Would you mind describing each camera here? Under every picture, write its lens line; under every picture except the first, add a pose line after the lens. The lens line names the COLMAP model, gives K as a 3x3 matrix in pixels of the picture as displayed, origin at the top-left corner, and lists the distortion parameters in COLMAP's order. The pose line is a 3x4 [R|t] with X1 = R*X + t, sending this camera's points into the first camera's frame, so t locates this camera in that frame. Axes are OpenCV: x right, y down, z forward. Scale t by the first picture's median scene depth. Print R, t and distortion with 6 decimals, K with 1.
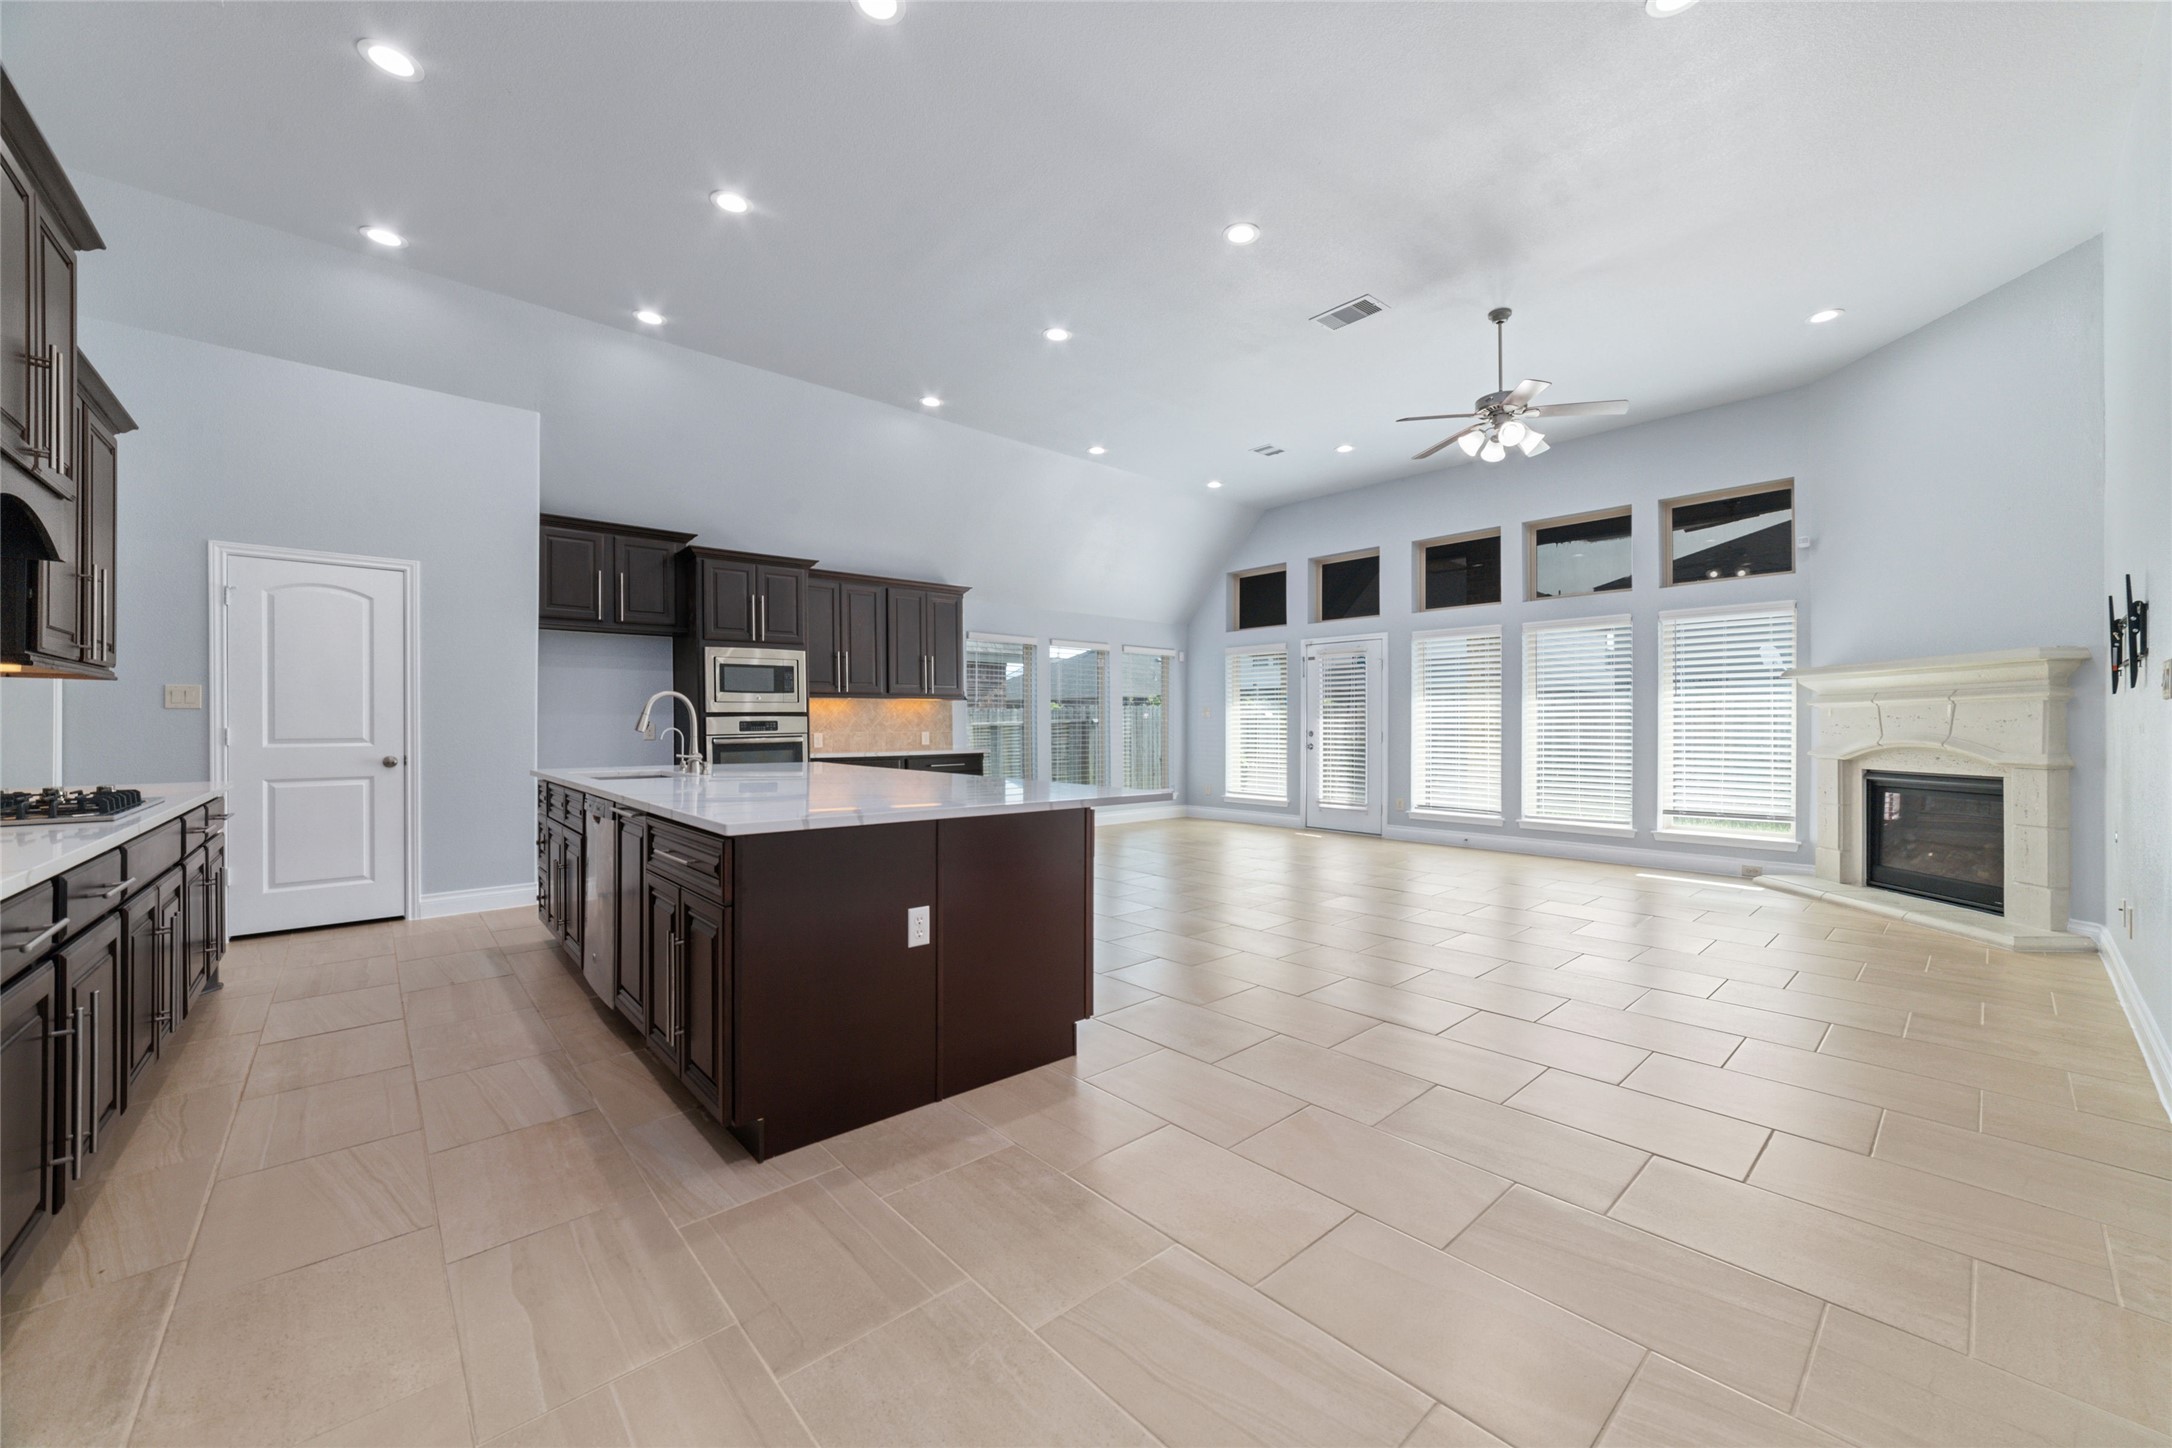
lens RADIAL K [[833.5, 0, 1116.4], [0, 833.5, 725.4], [0, 0, 1]] dist [-0.021631, 0.007174]
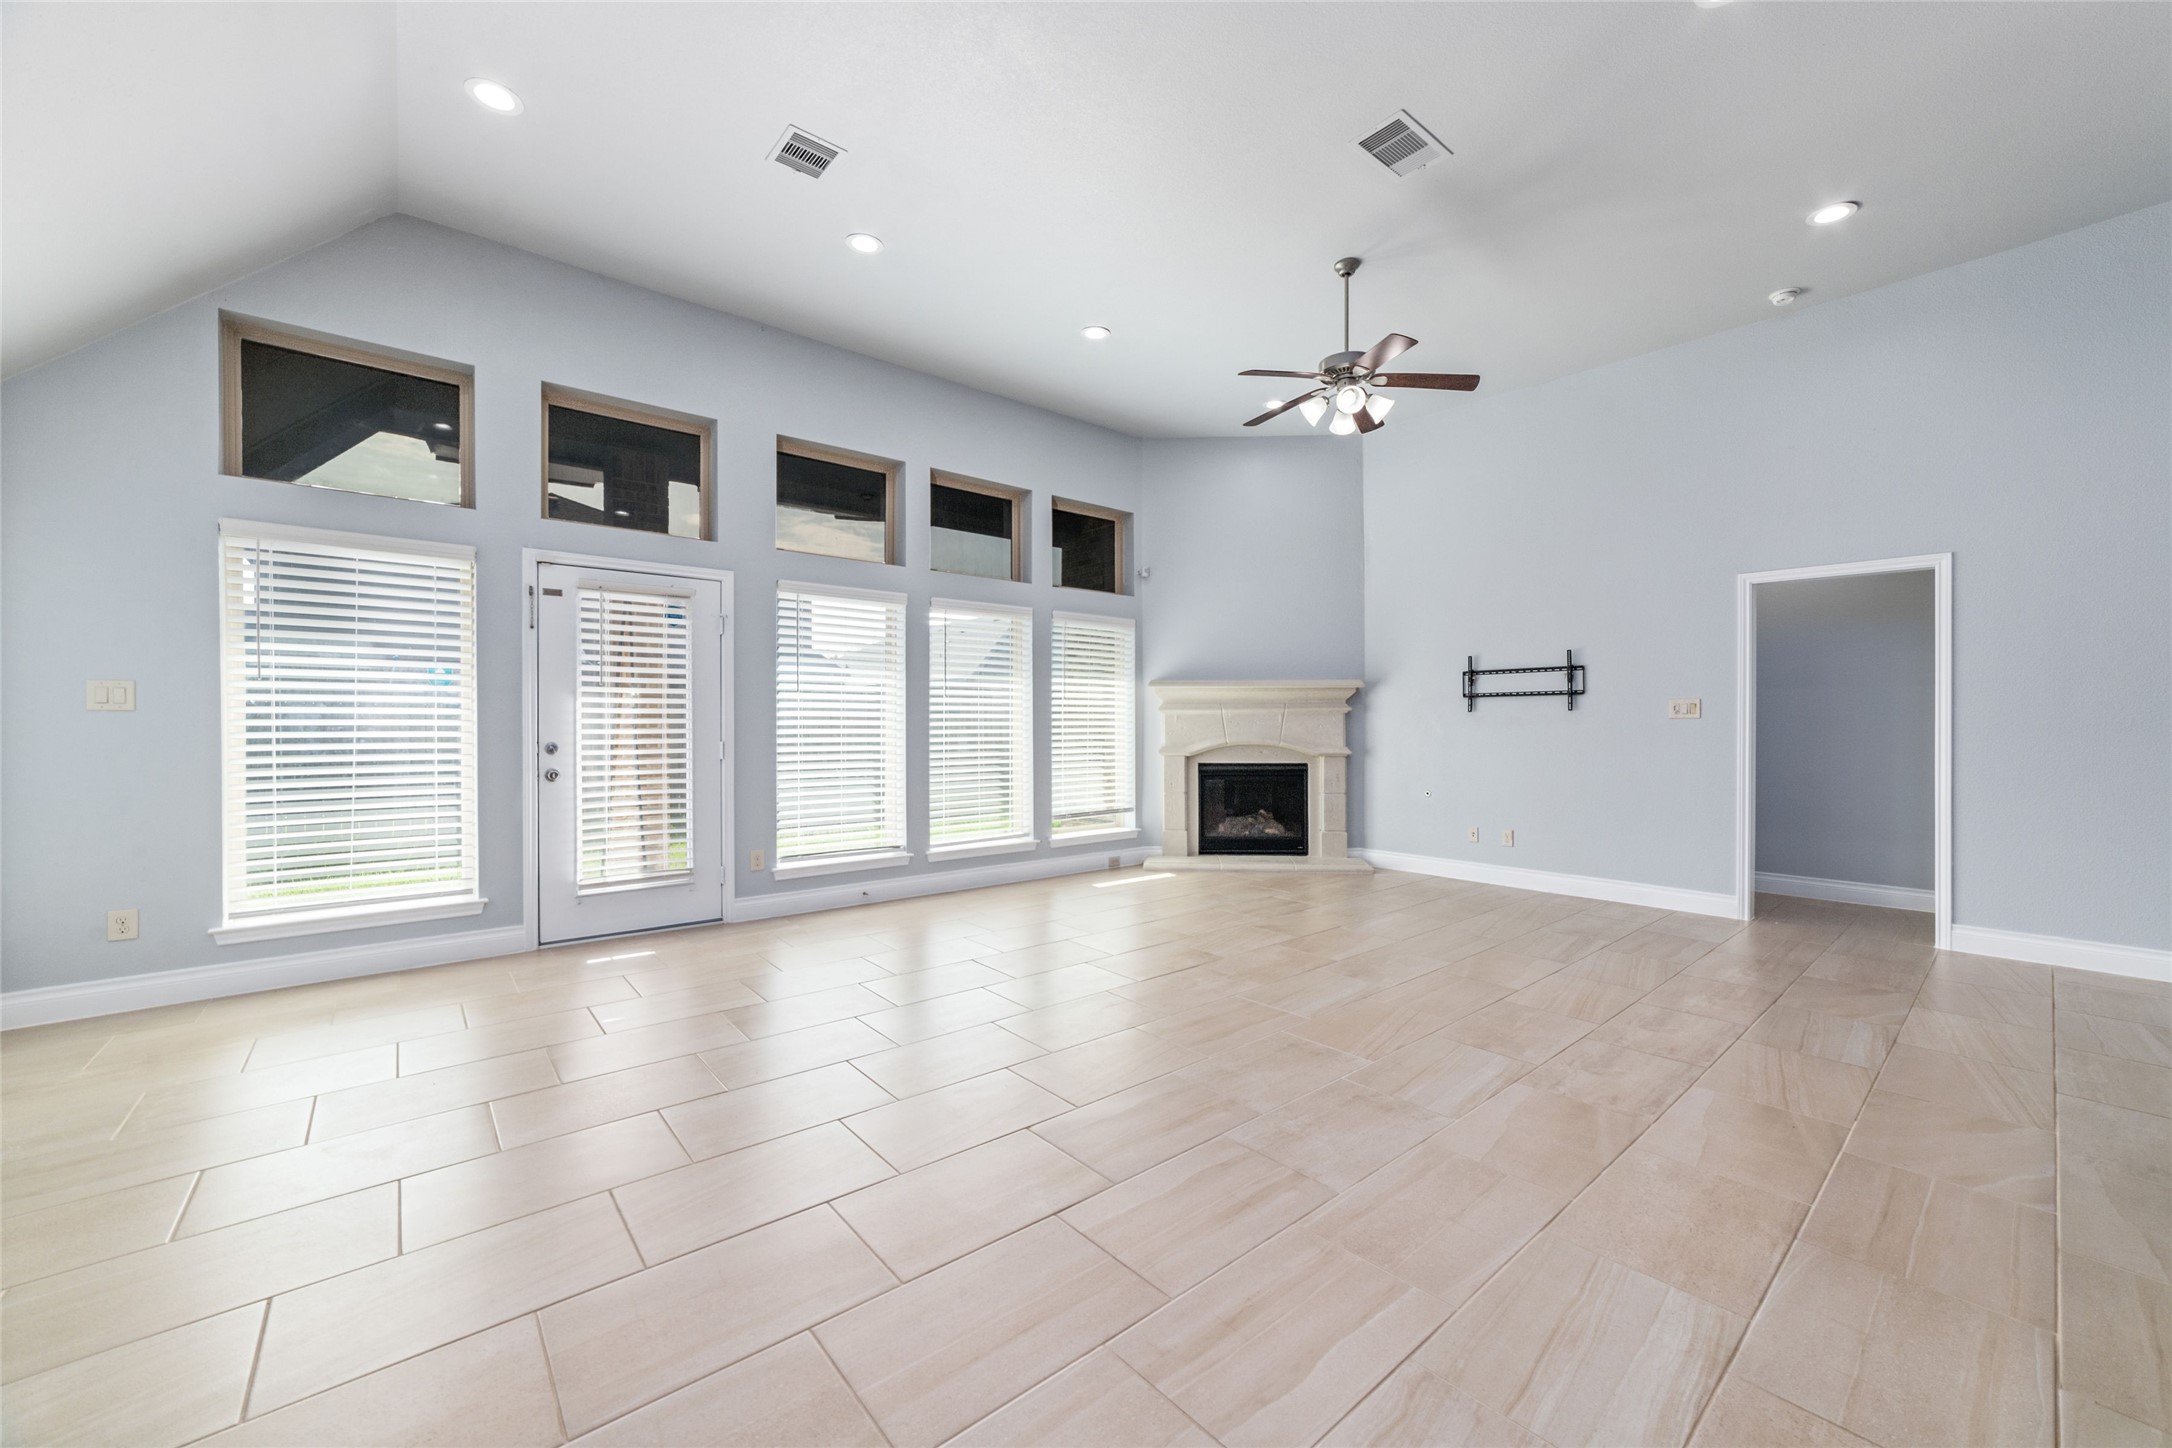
lens RADIAL K [[833.5, 0, 1105.6], [0, 833.5, 725.6], [0, 0, 1]] dist [-0.021631, 0.007174]
pose [[0.030329, -0.002765, 0.999536, -0.331325], [-0.002247, 0.999993, 0.002835, -0.007571], [-0.999537, -0.002332, 0.030323, 0.958738]]
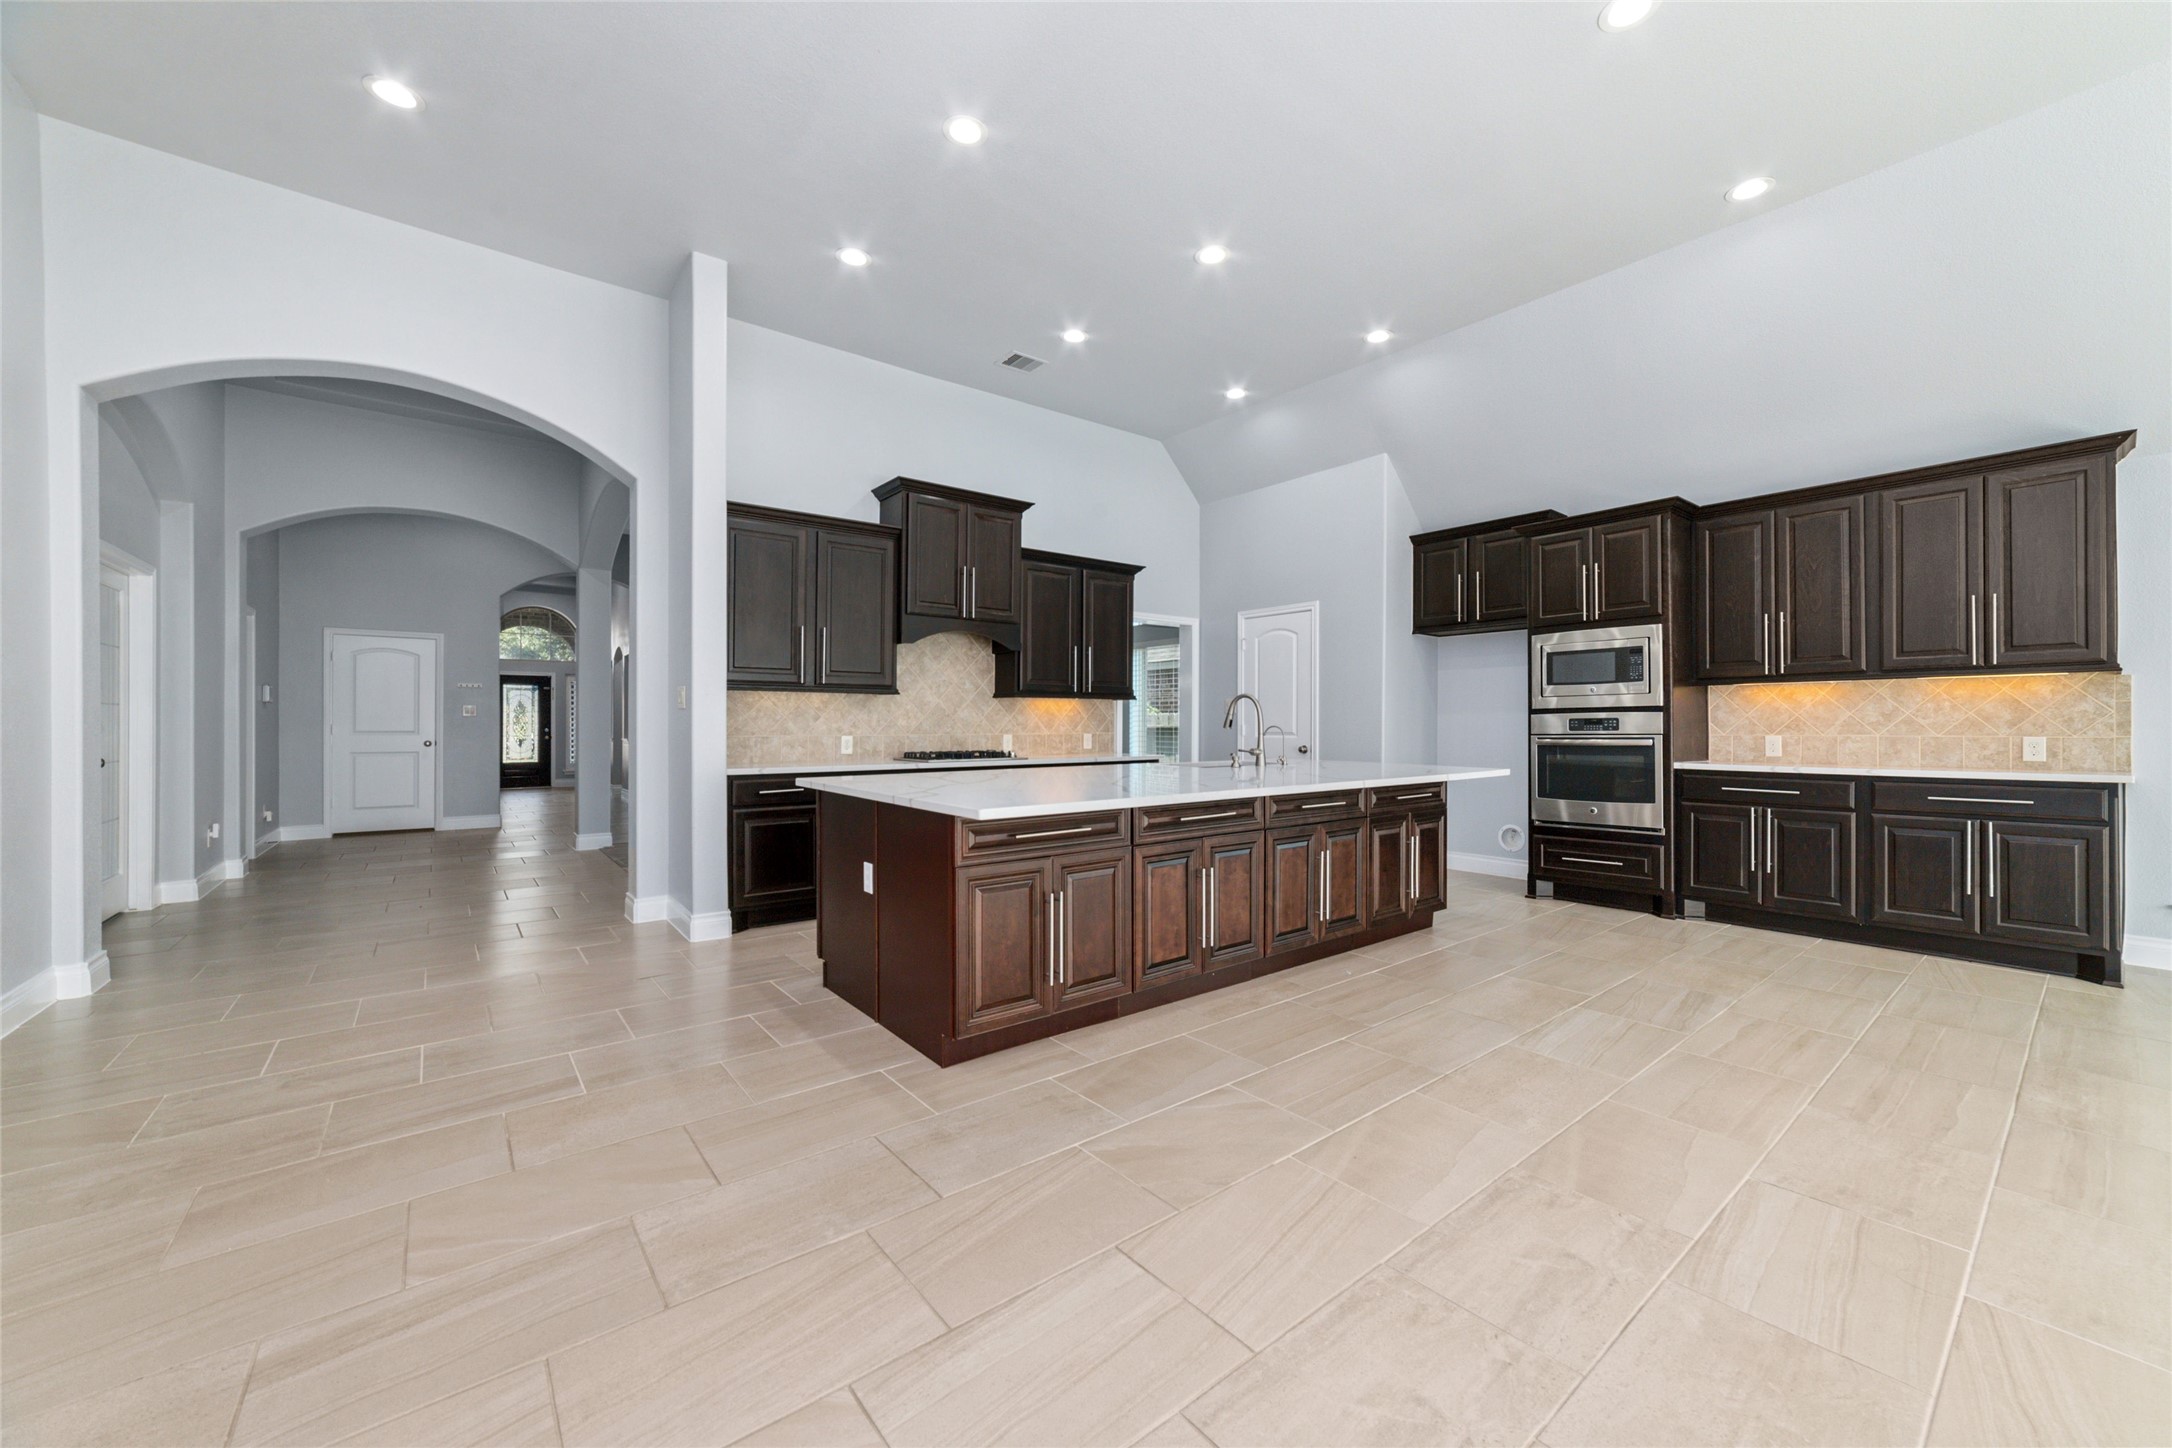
lens RADIAL K [[833.5, 0, 1101.6], [0, 833.5, 721.8], [0, 0, 1]] dist [-0.021631, 0.007174]
pose [[-0.063512, -0.001067, -0.997980, 0.408287], [-0.000803, 0.999999, -0.001018, -0.000865], [0.997981, 0.000736, -0.063513, 0.567386]]
